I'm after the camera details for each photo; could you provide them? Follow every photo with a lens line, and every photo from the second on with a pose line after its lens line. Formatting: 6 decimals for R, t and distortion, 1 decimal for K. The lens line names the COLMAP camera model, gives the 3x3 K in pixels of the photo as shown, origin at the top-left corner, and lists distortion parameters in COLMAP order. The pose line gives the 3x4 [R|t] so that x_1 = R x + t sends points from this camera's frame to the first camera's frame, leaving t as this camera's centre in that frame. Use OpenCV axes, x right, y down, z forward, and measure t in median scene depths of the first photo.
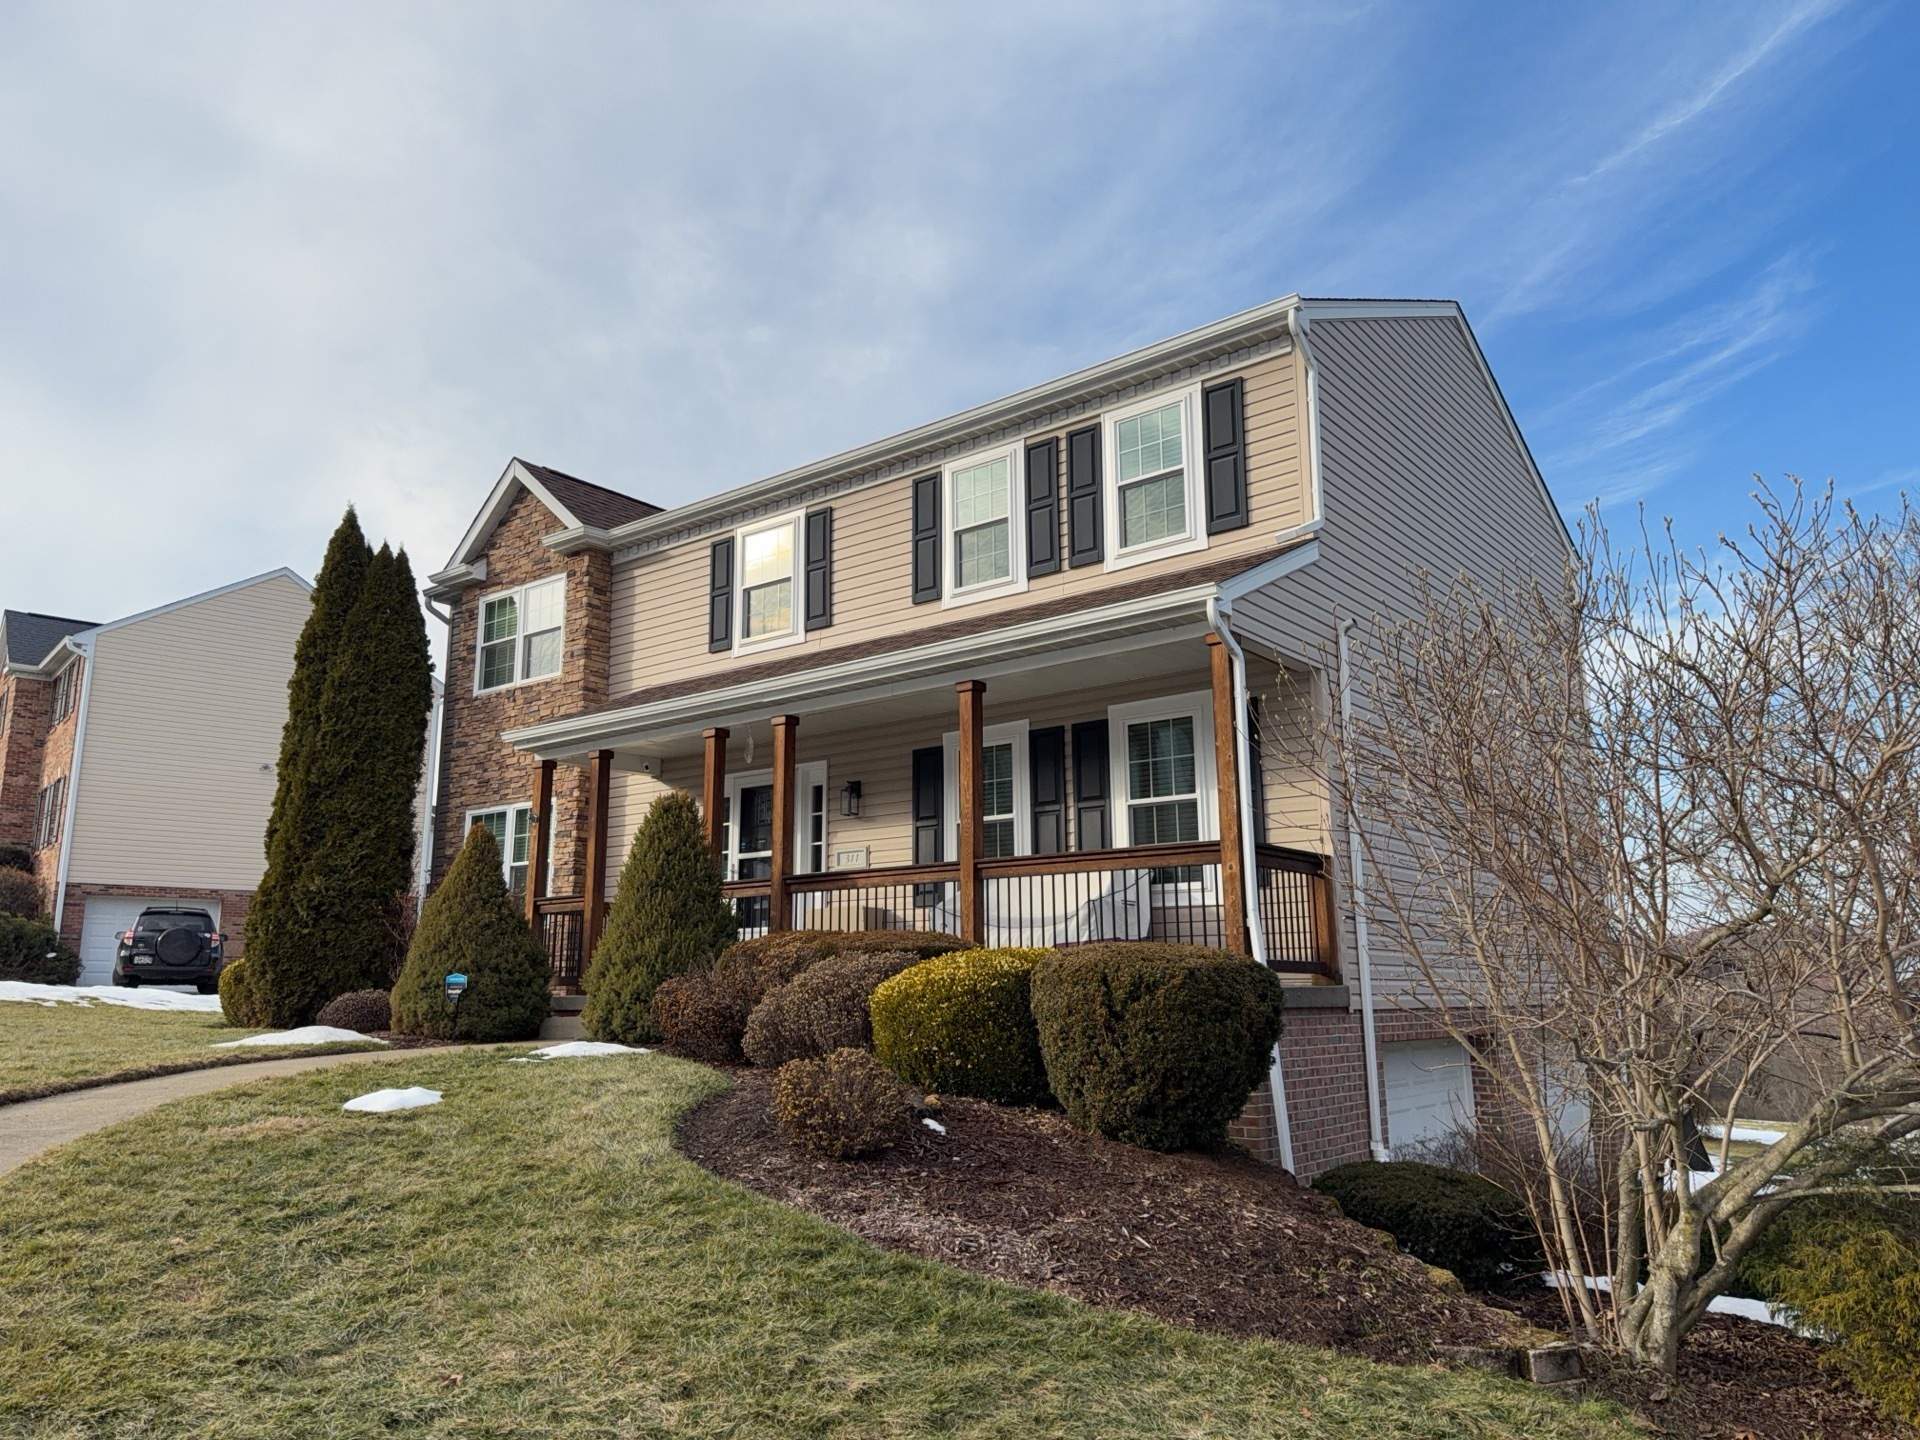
lens RADIAL K [[1367.4, 0, 960.0], [0, 1367.4, 721.9], [0, 0, 1]] dist [0.023819, -0.000015]
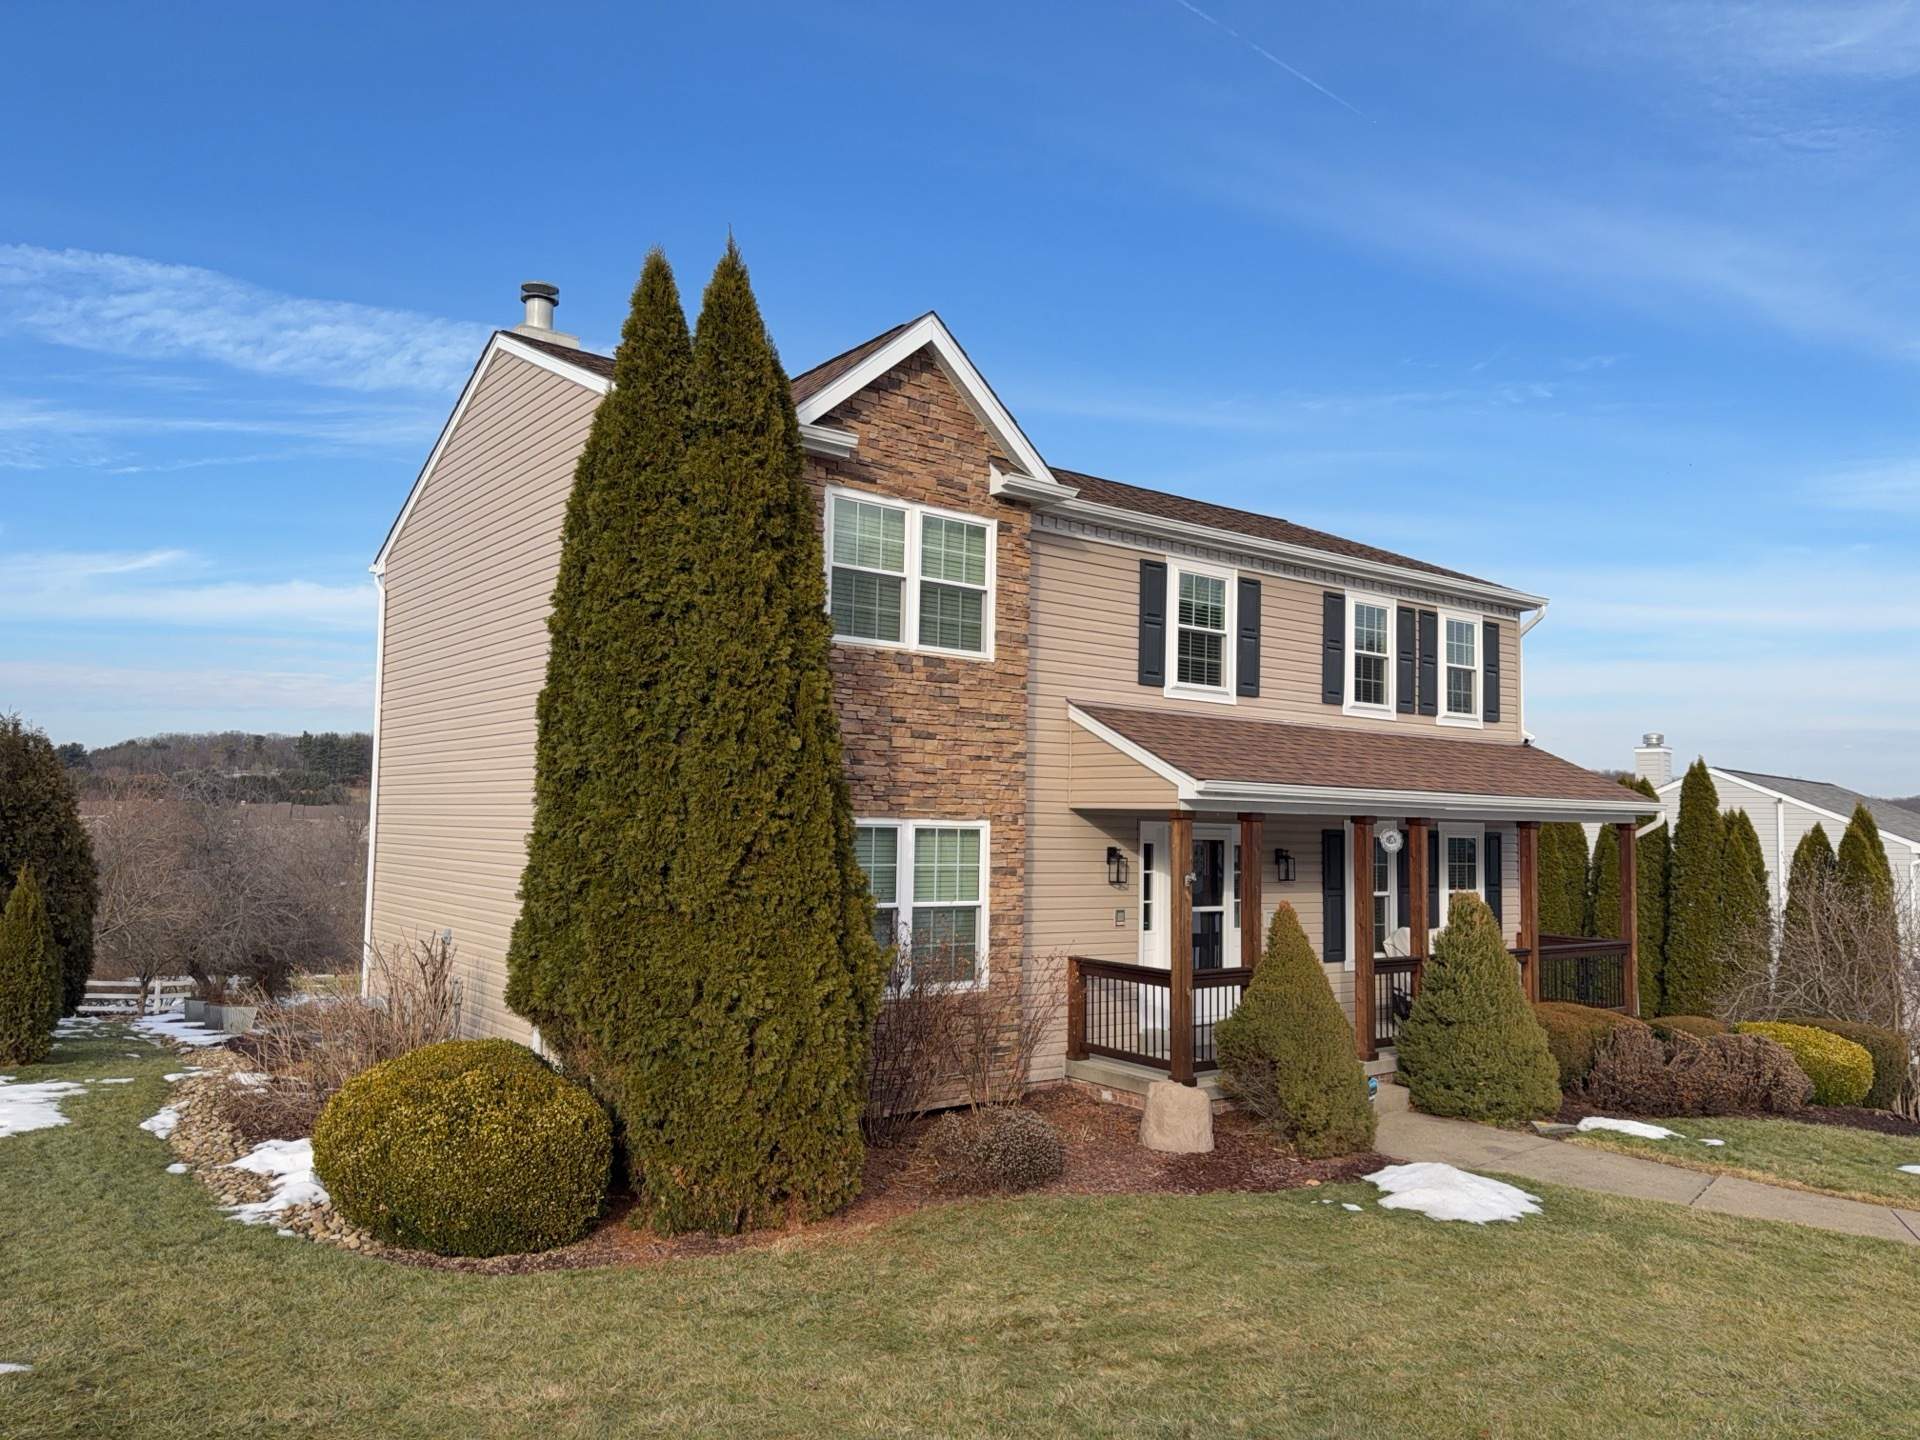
lens RADIAL K [[1367.4, 0, 959.7], [0, 1367.4, 719.9], [0, 0, 1]] dist [0.023819, -0.000015]
pose [[0.252846, 0.092346, 0.963089, -1.217133], [-0.207564, 0.977435, -0.039229, 0.038547], [-0.944979, -0.189984, 0.266308, 0.961749]]
